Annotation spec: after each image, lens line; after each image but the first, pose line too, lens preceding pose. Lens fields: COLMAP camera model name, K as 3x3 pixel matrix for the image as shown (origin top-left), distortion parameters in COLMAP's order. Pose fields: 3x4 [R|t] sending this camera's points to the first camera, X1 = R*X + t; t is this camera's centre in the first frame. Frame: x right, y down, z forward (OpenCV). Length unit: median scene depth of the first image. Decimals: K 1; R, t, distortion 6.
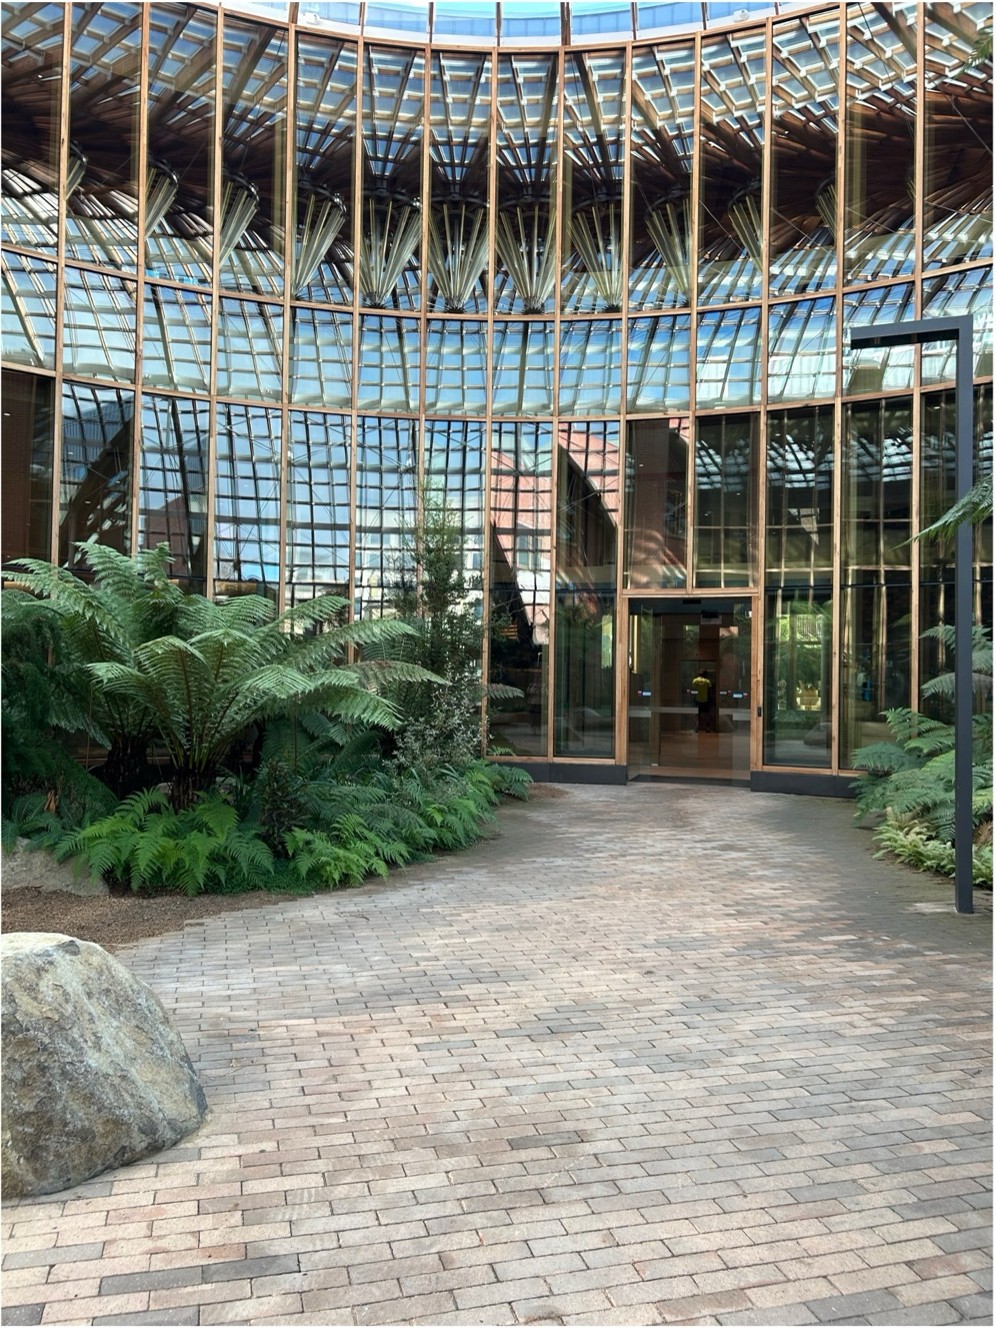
lens RADIAL K [[1008.8, 0, 500.3], [0, 1008.8, 672.7], [0, 0, 1]] dist [0.008576, -0.108711]
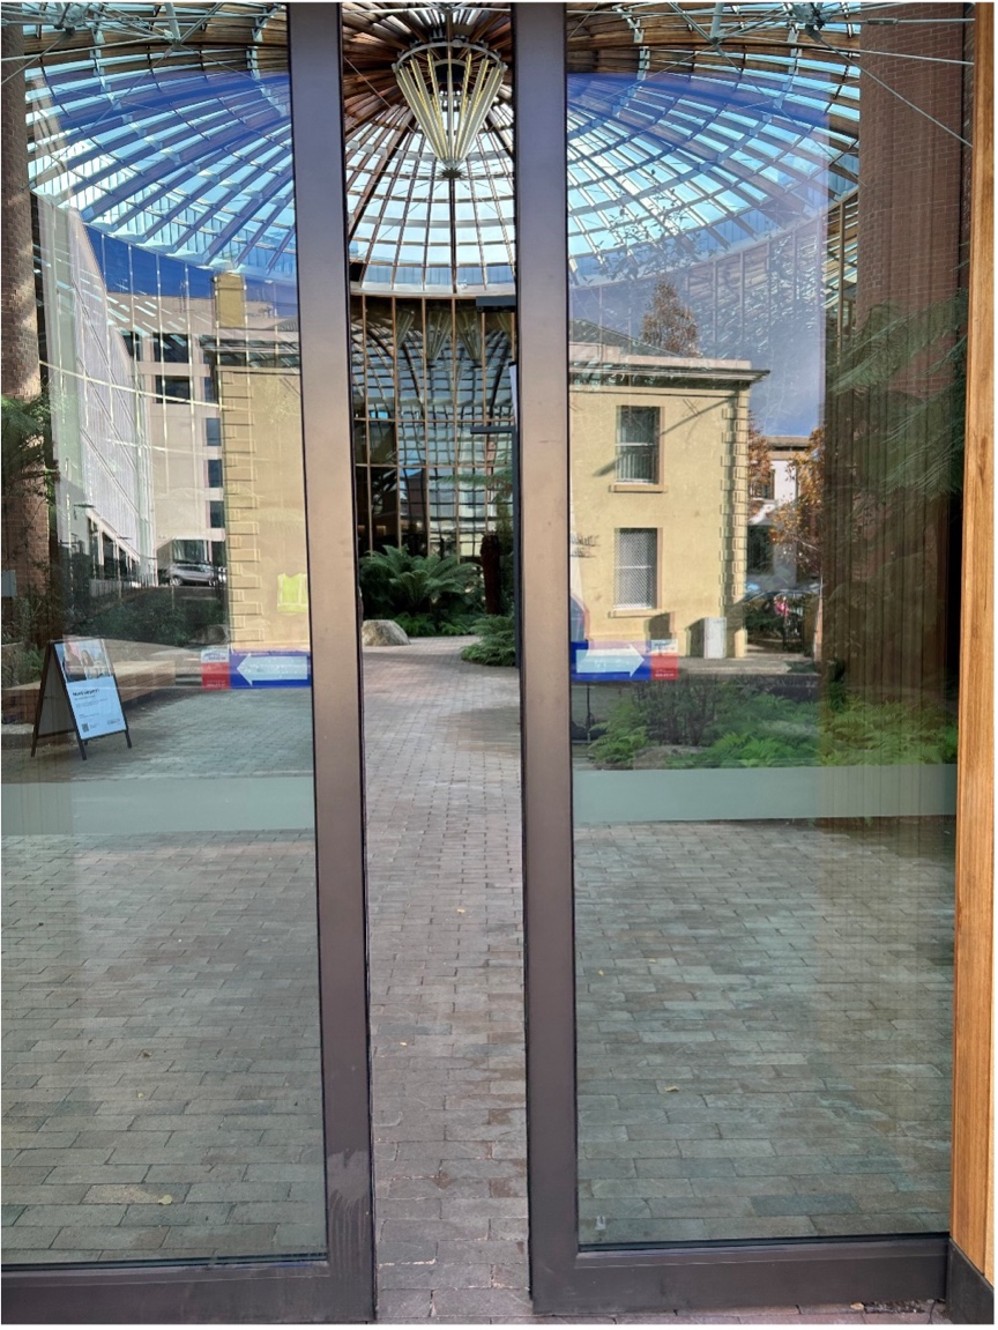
lens RADIAL K [[1009.5, 0, 501.3], [0, 1009.5, 673.2], [0, 0, 1]] dist [0.008576, -0.108711]
pose [[0.967536, -0.002492, -0.252720, 0.811441], [0.025710, 0.995734, 0.088615, 0.015808], [0.251421, -0.092236, 0.963473, -2.184608]]
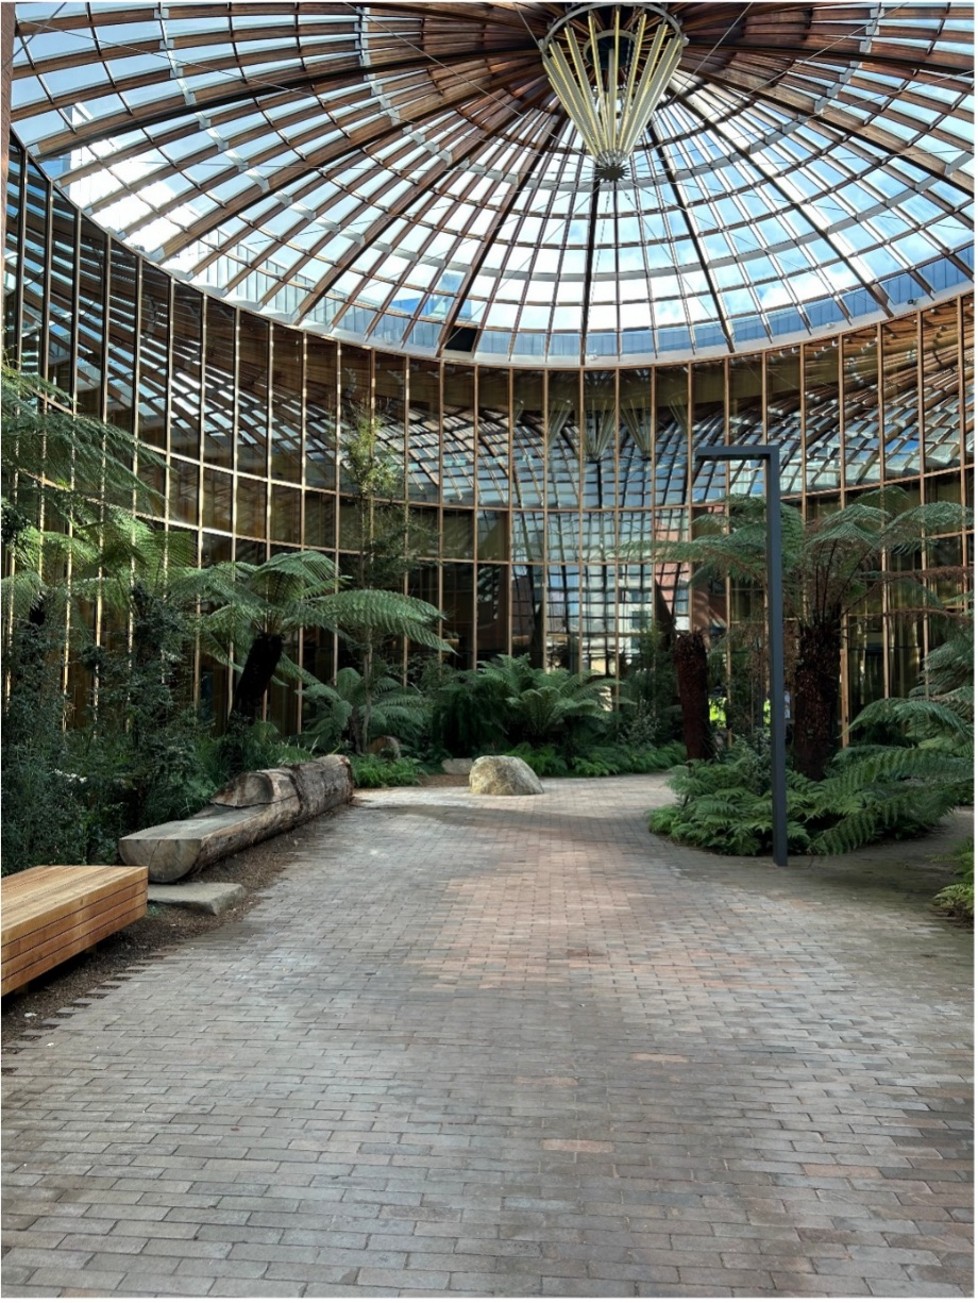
lens RADIAL K [[989.0, 0, 491.3], [0, 989.0, 659.5], [0, 0, 1]] dist [0.008576, -0.108711]
pose [[0.944222, -0.015345, -0.328951, 0.410989], [0.000690, 0.999004, -0.044621, 0.004472], [0.329308, 0.041905, 0.943292, -1.430263]]
